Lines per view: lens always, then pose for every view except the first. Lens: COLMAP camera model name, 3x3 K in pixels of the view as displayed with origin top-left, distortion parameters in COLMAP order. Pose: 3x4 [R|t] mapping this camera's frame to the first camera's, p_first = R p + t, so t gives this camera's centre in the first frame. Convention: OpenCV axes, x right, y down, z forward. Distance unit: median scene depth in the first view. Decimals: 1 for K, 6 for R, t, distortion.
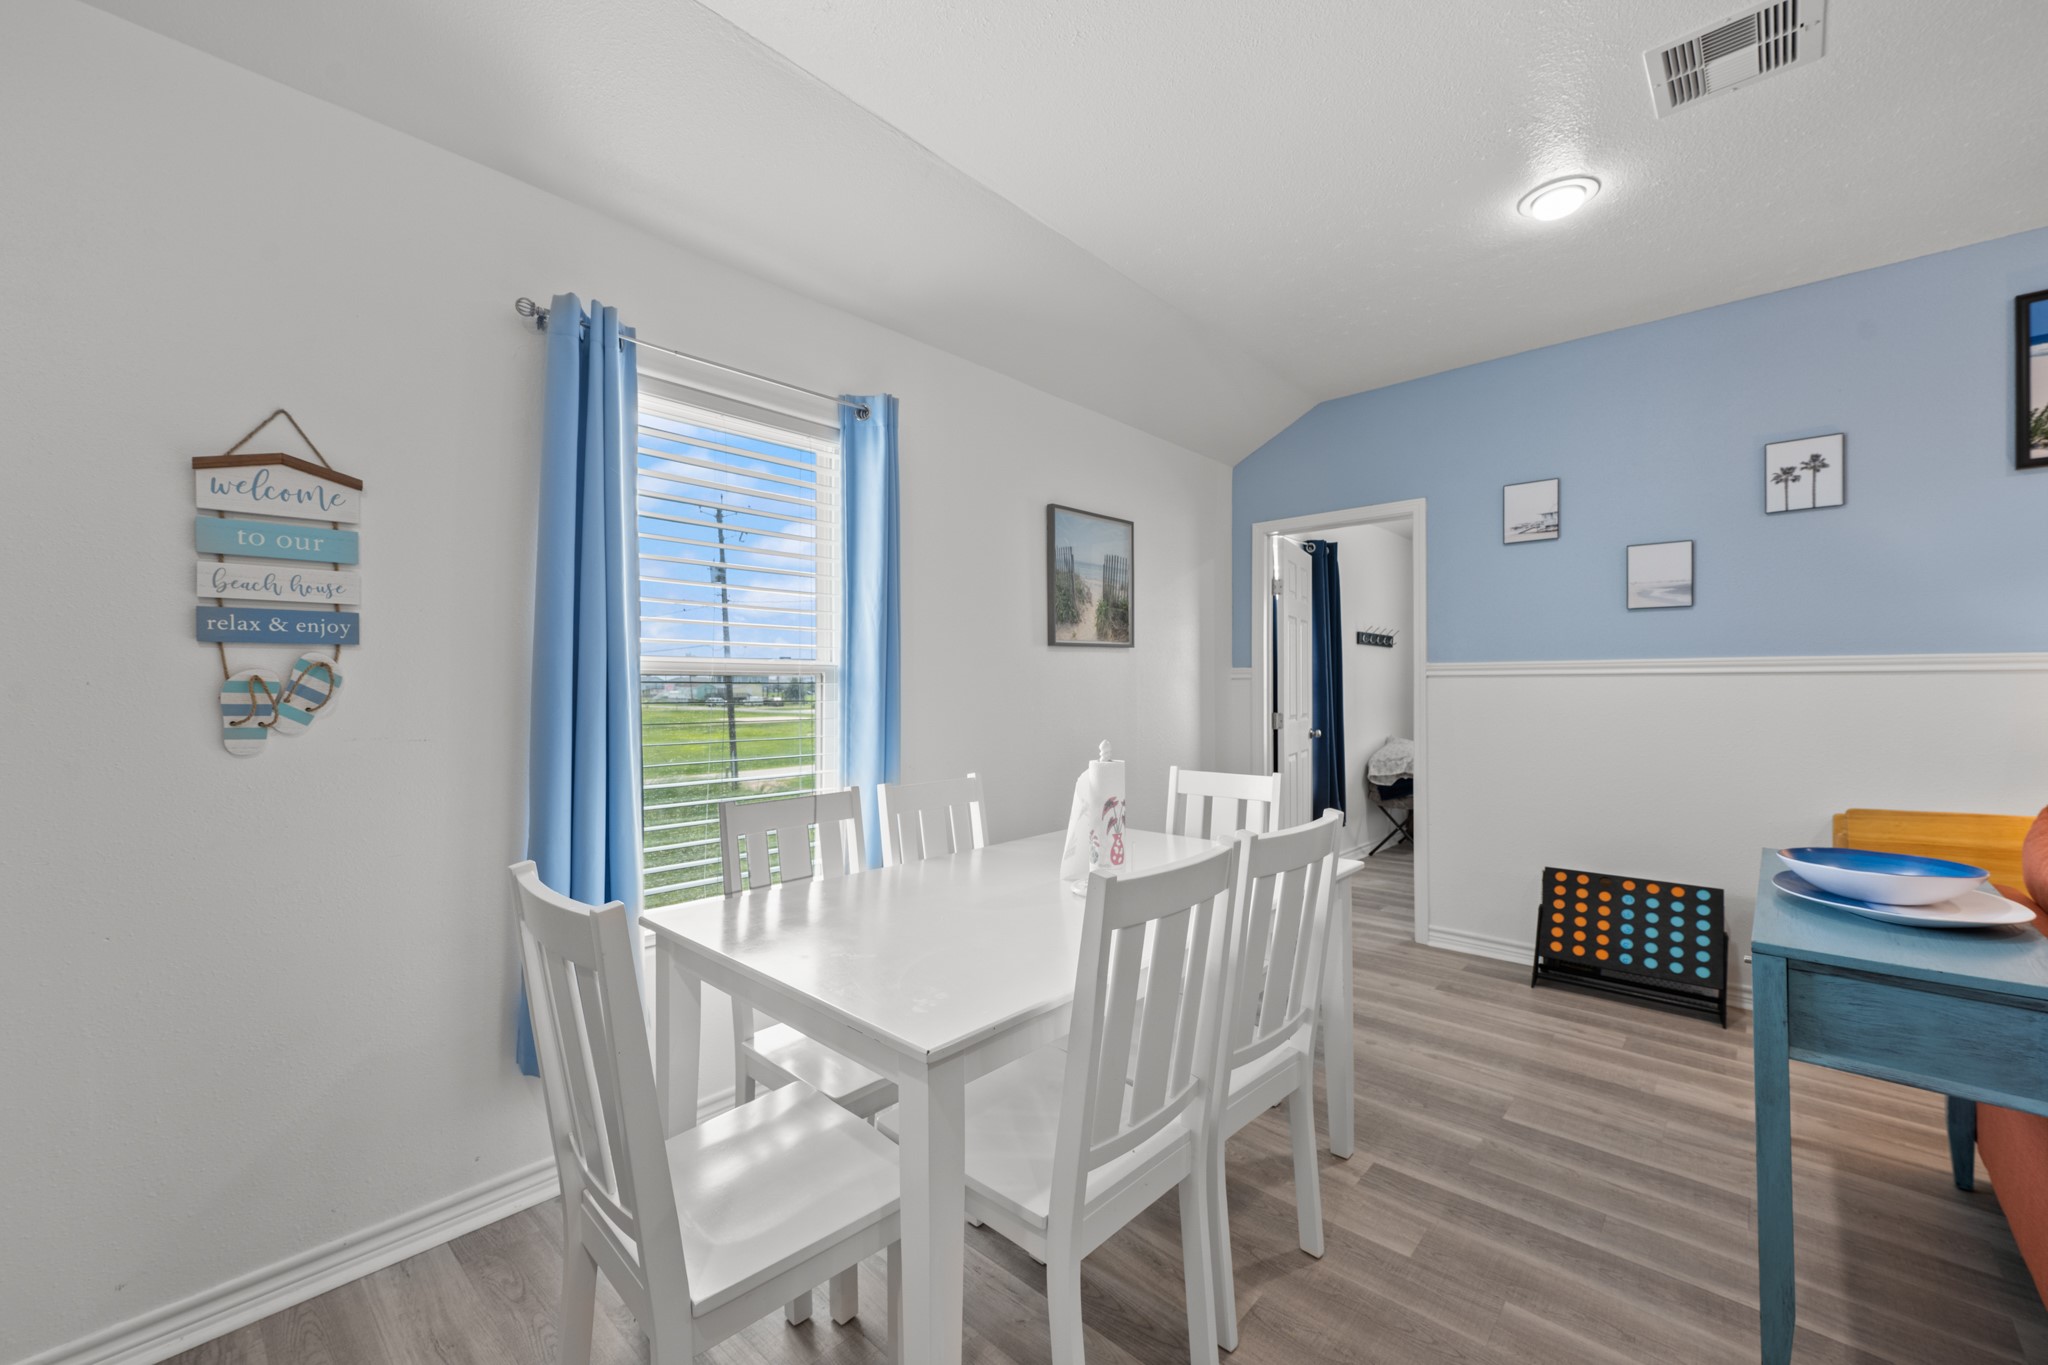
lens RADIAL K [[816.6, 0, 1031.2], [0, 816.6, 682.4], [0, 0, 1]] dist [-0.001541, 0.000621]
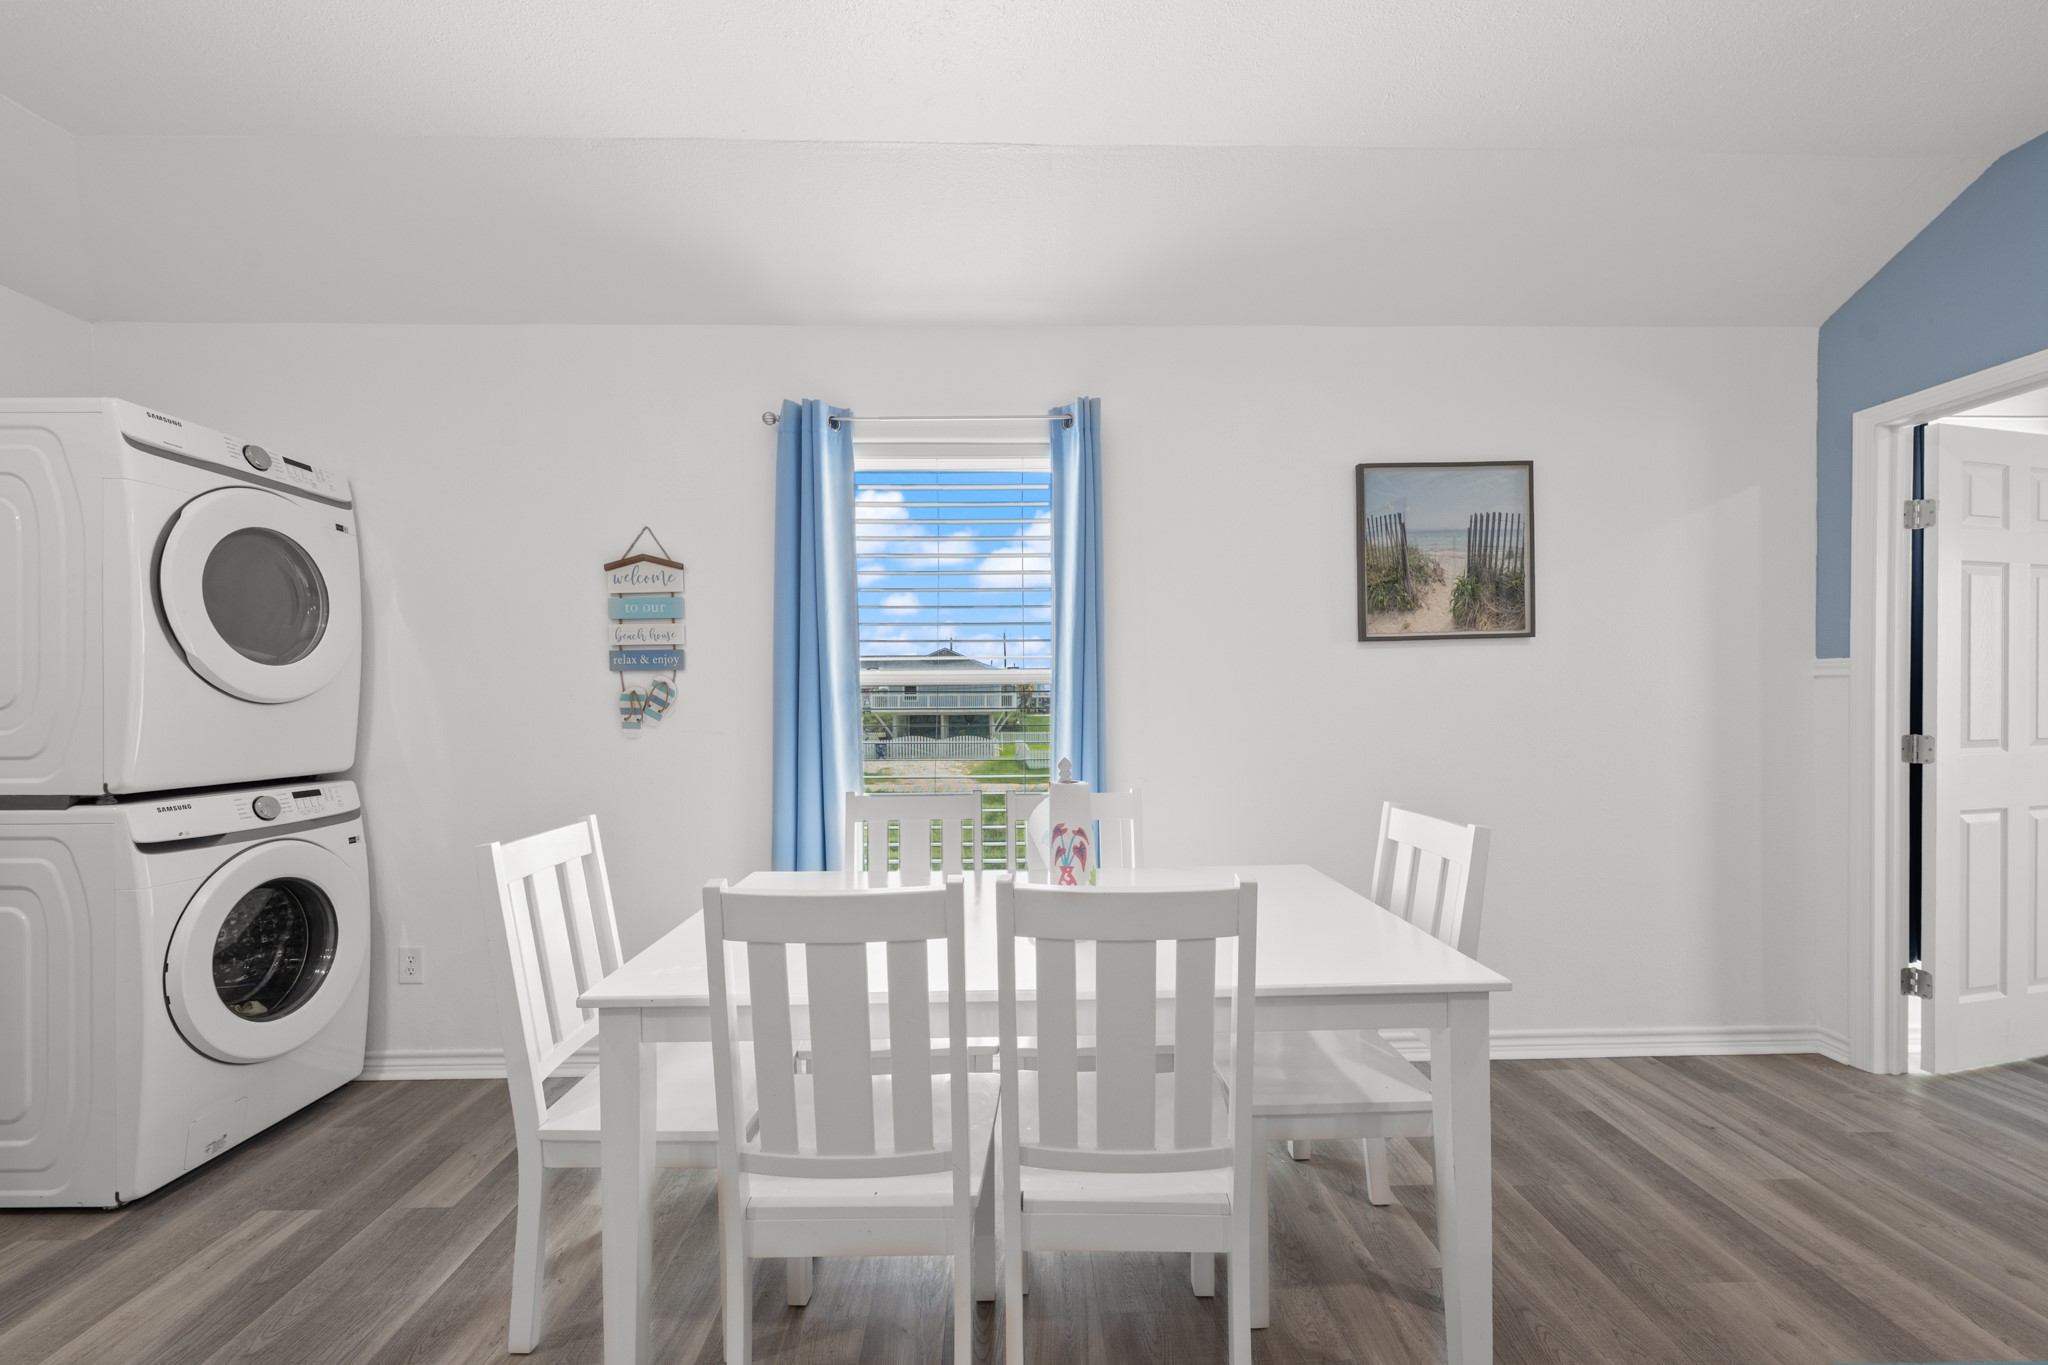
lens RADIAL K [[816.6, 0, 1022.6], [0, 816.6, 703.4], [0, 0, 1]] dist [-0.001541, 0.000621]
pose [[0.689311, 0.005733, -0.724442, 0.756854], [0.010435, 0.999786, 0.017841, -0.003283], [0.724390, -0.019858, 0.689104, 0.402103]]
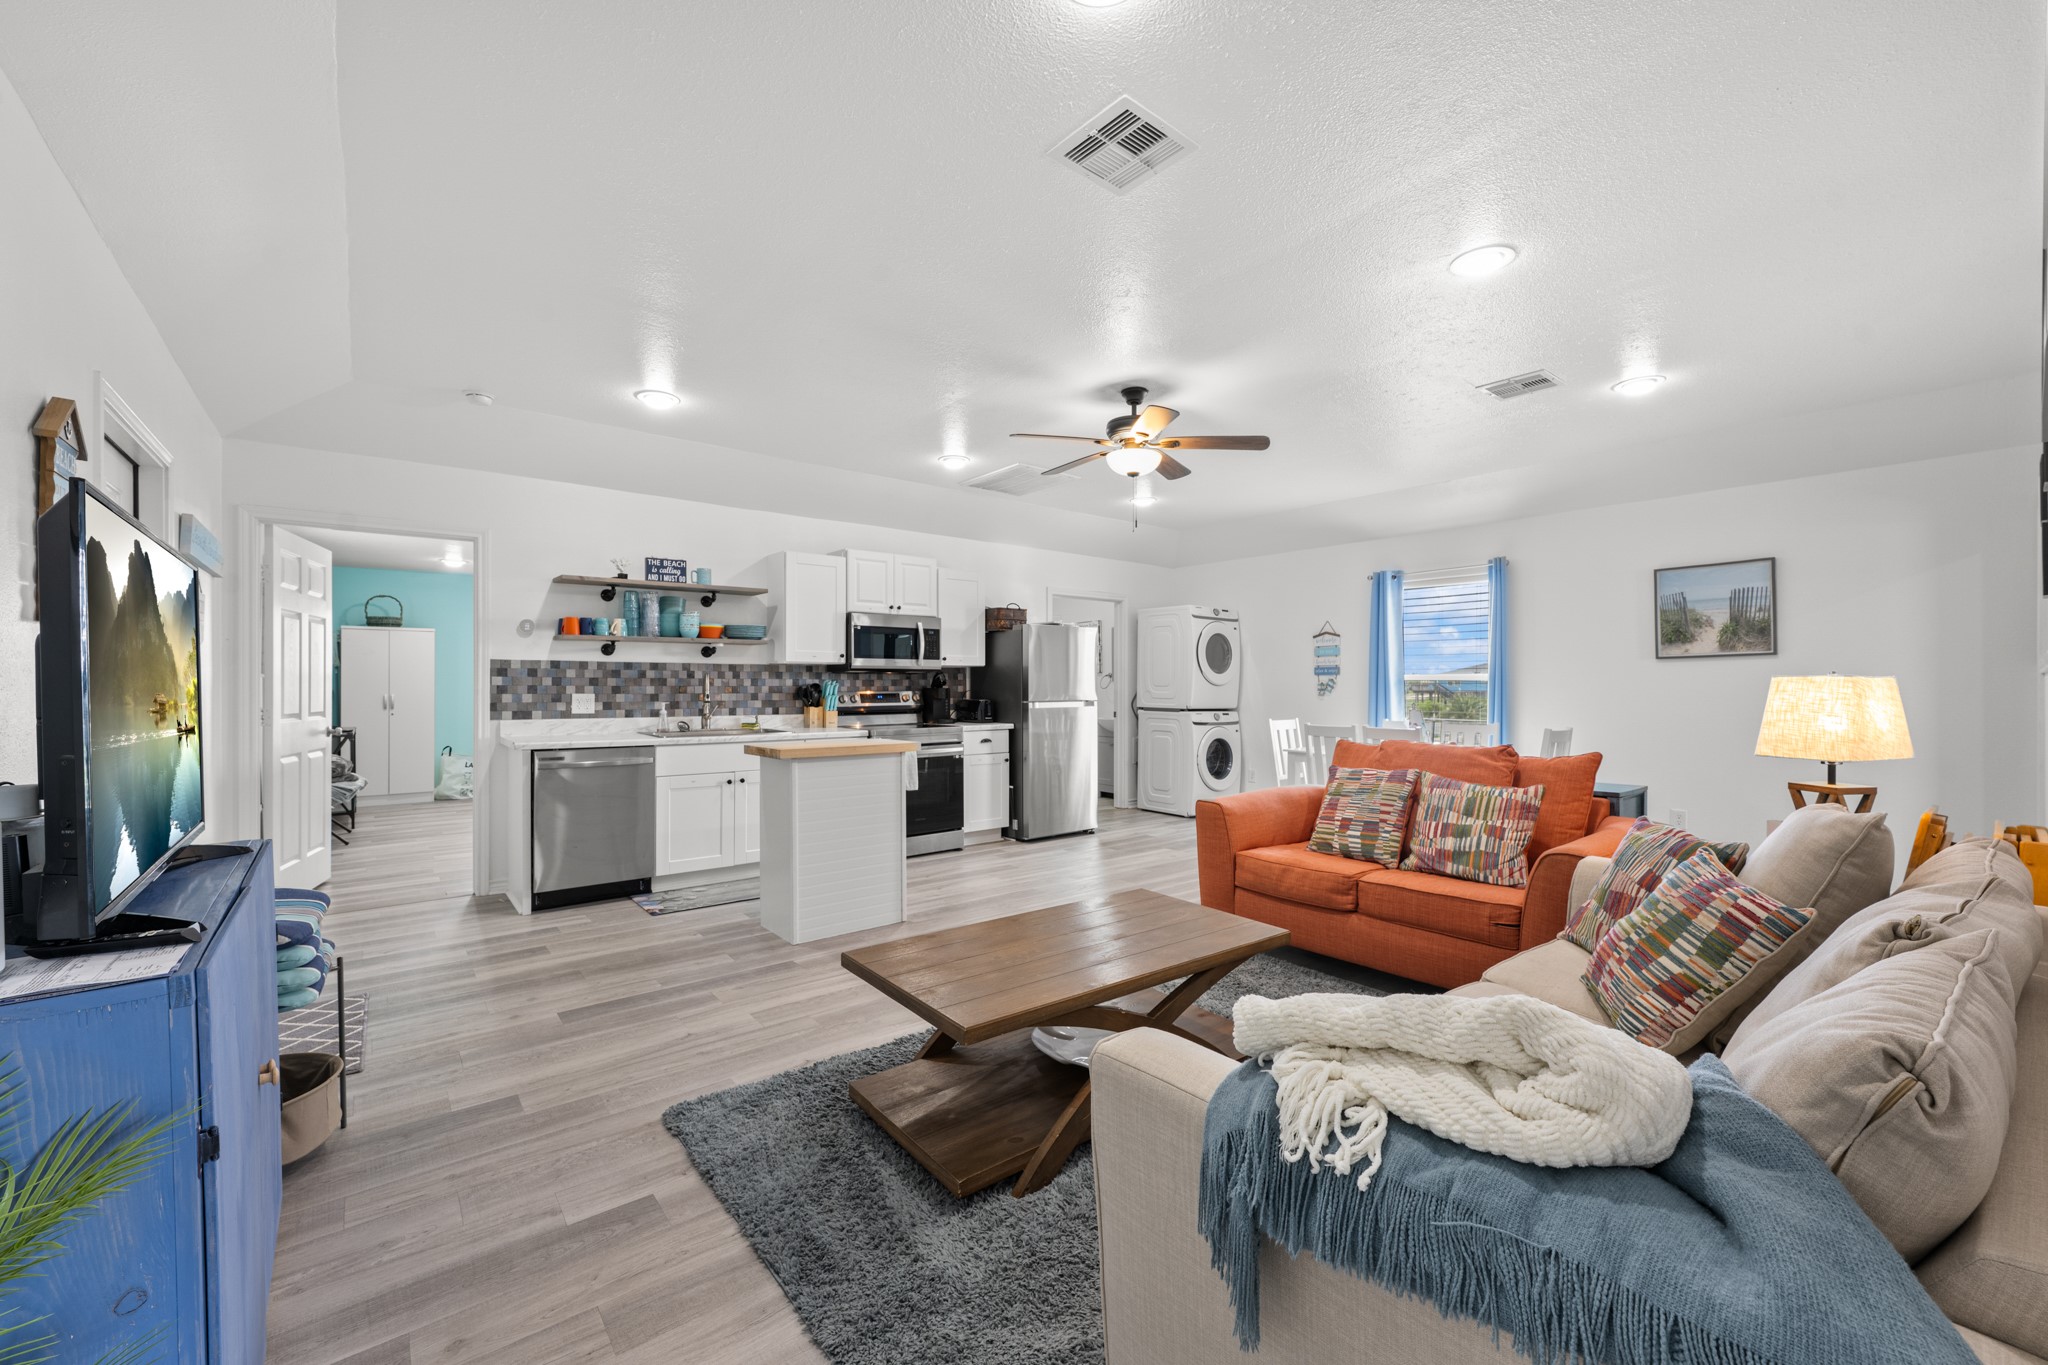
lens RADIAL K [[816.6, 0, 1023.6], [0, 816.6, 685.2], [0, 0, 1]] dist [-0.001541, 0.000621]
pose [[-0.155547, 0.001073, -0.987828, 3.555600], [0.004174, 0.999991, 0.000429, 0.000014], [0.987820, -0.004056, -0.155550, 0.066897]]
